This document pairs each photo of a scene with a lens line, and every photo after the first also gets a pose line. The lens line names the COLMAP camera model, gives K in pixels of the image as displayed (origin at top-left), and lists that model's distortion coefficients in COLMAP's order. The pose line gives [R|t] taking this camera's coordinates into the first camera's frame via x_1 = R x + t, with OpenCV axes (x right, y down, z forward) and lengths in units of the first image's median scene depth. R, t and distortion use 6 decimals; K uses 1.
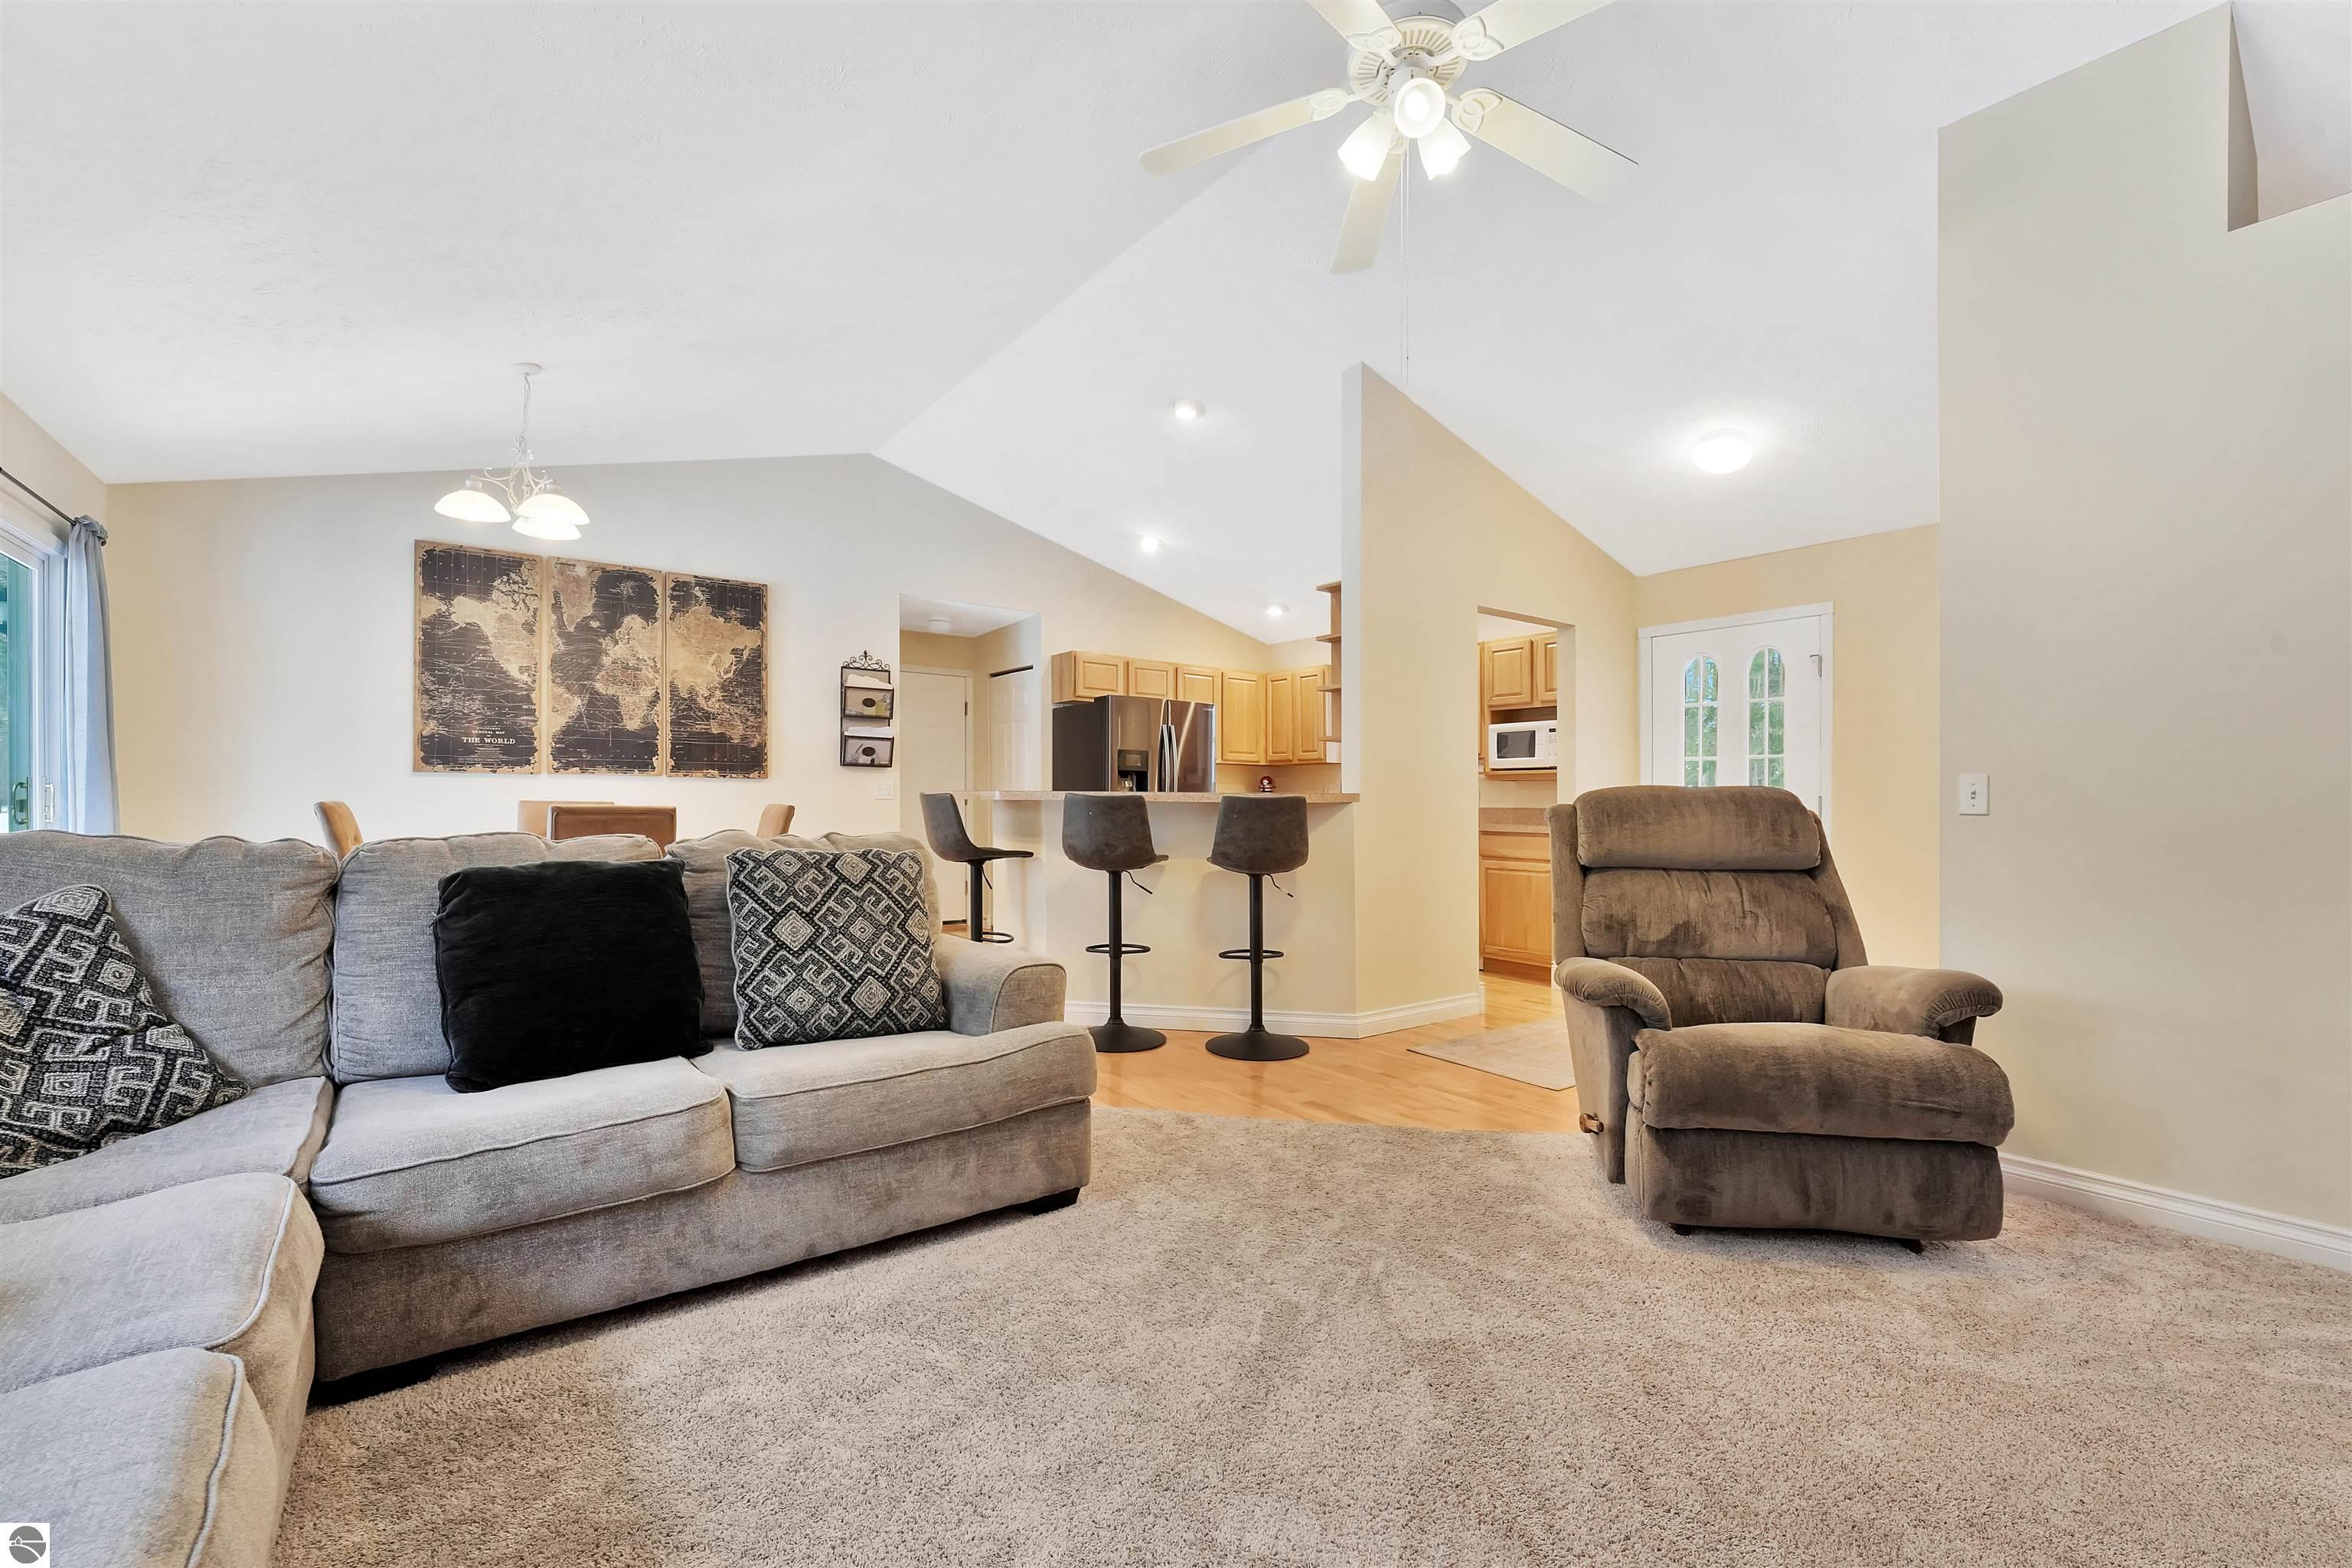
lens RADIAL K [[991.3, 0, 1131.5], [0, 991.3, 809.4], [0, 0, 1]] dist [-0.031892, 0.003707]
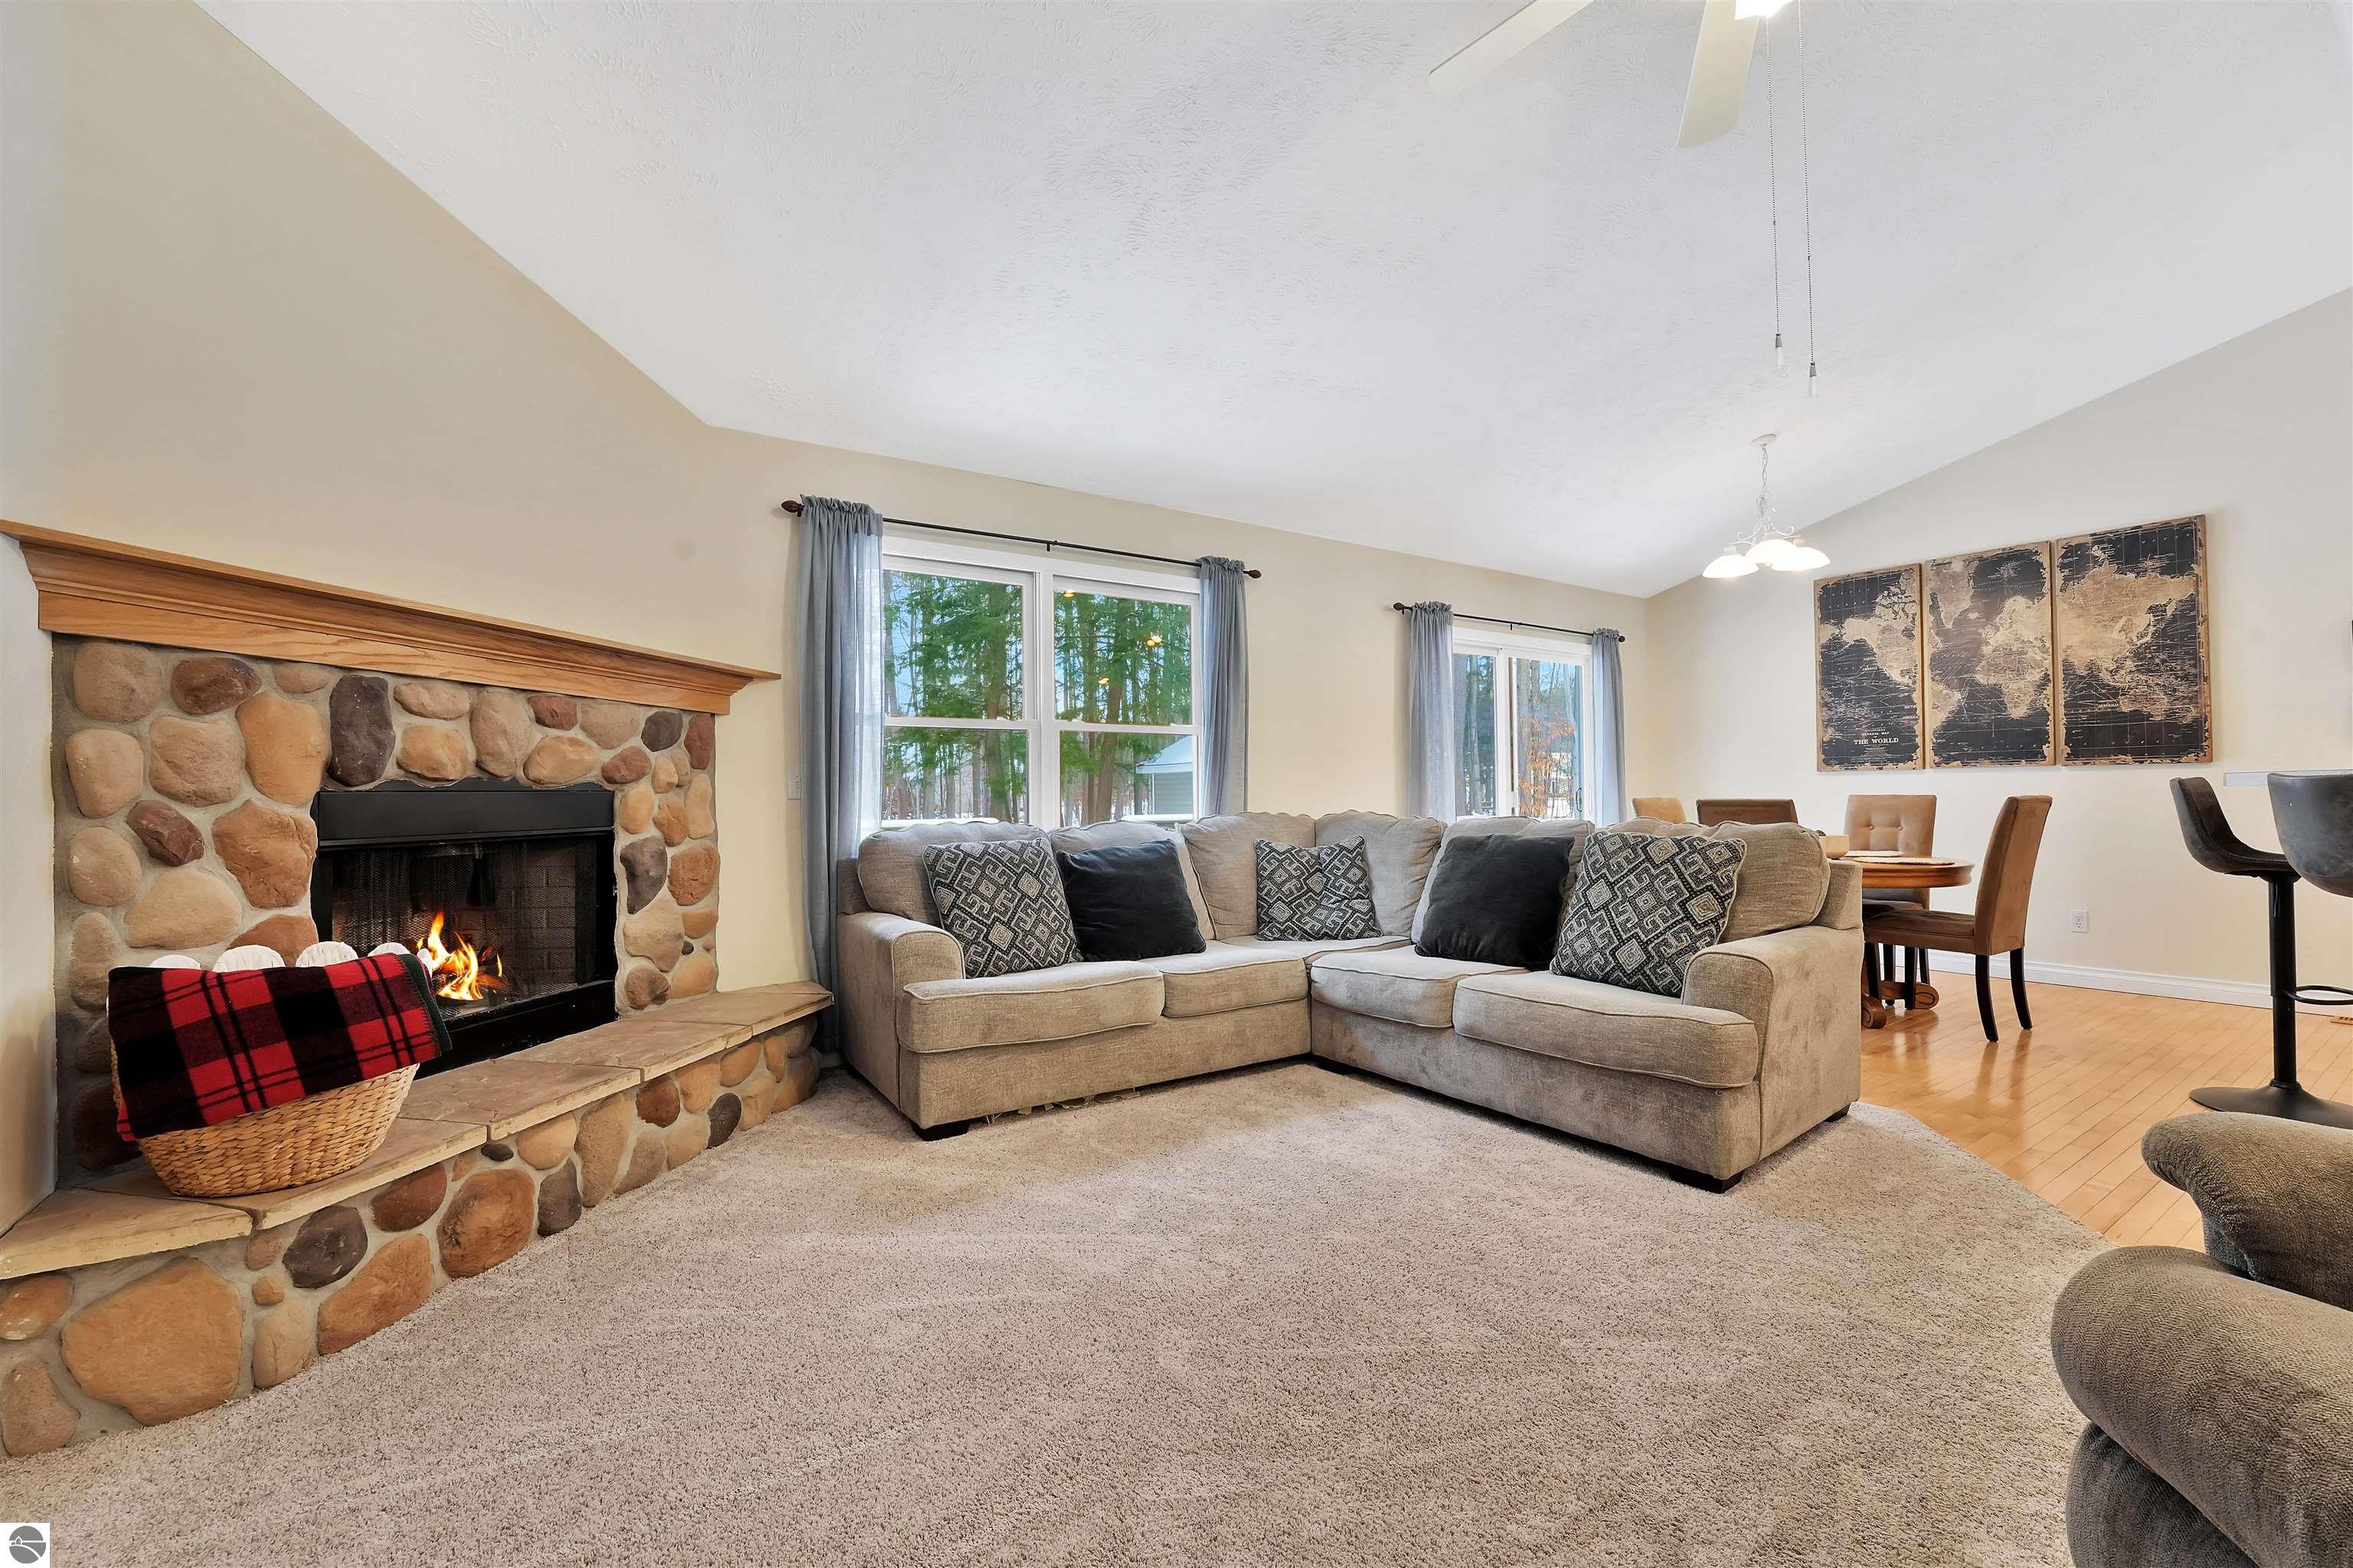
lens RADIAL K [[991.8, 0, 1165.9], [0, 991.8, 774.0], [0, 0, 1]] dist [-0.031892, 0.003707]
pose [[-0.059533, -0.032494, -0.997697, 0.491086], [-0.000621, 0.999471, -0.032515, 0.003524], [0.998226, -0.001316, -0.059522, 0.253666]]
